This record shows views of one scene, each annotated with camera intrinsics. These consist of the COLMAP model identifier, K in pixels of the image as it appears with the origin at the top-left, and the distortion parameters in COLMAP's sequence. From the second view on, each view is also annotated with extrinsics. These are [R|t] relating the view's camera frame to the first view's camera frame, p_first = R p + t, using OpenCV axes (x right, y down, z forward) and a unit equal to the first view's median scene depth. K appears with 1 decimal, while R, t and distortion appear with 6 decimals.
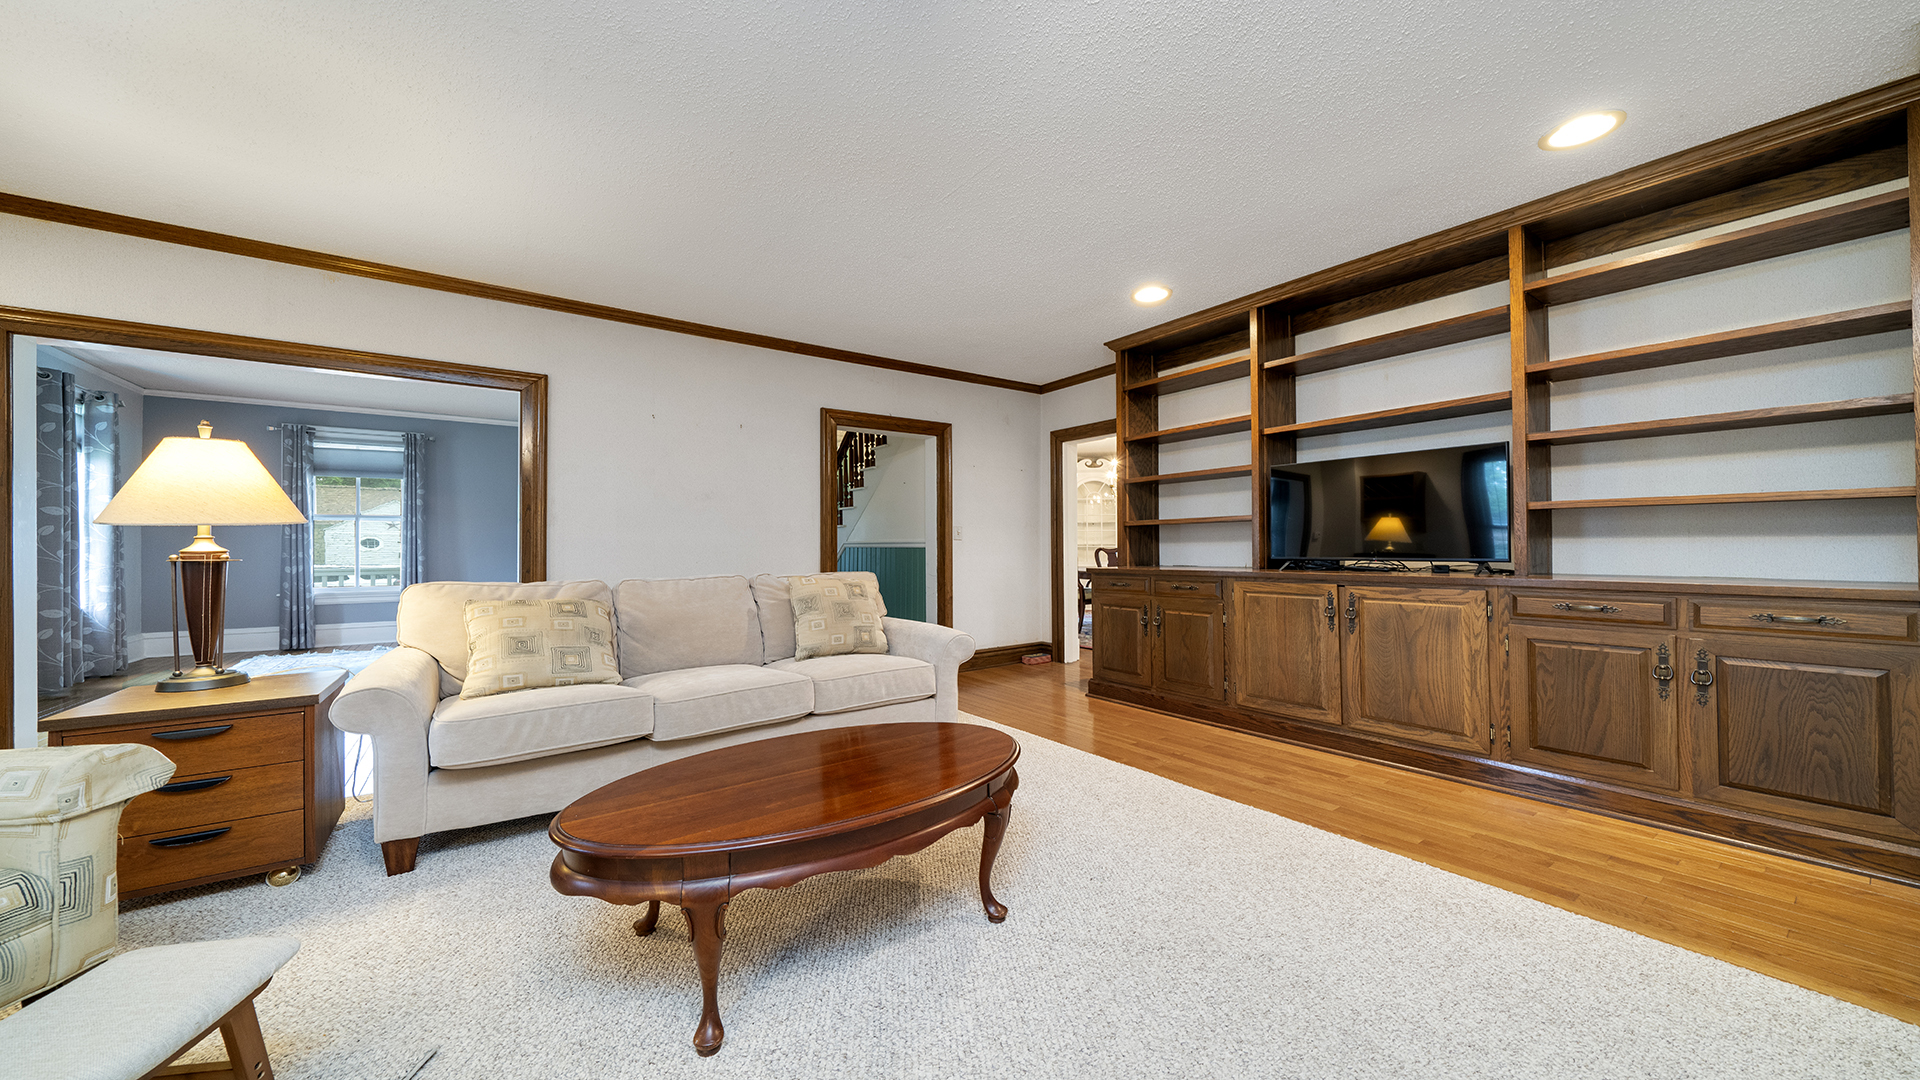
lens RADIAL K [[664.7, 0, 962.6], [0, 664.7, 547.9], [0, 0, 1]] dist [-0.000402, -0.000051]
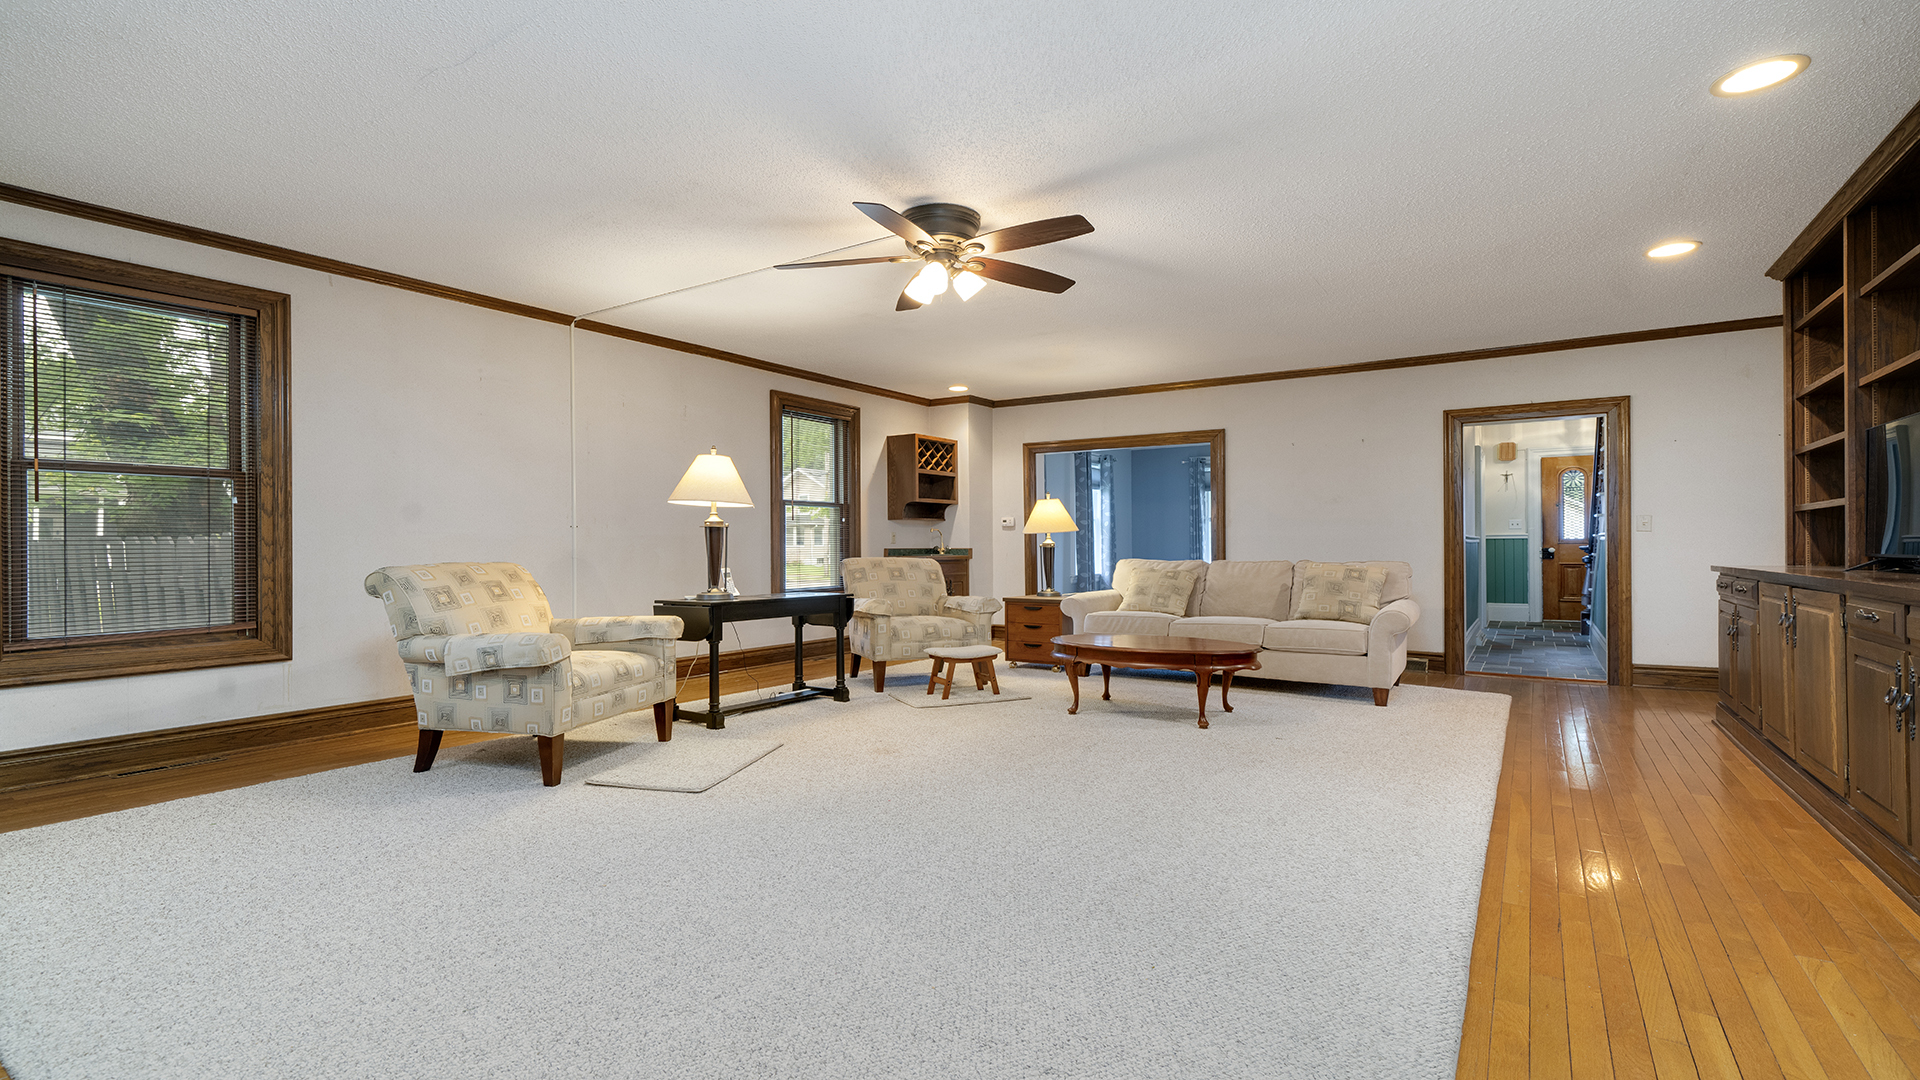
lens RADIAL K [[862.2, 0, 960.0], [0, 862.2, 540.0], [0, 0, 1]] dist [0.000274, 0.000007]
pose [[0.353639, -0.001789, -0.935380, 0.838060], [0.002592, 0.999996, -0.000932, -0.002215], [0.935378, -0.002095, 0.353642, -0.228243]]
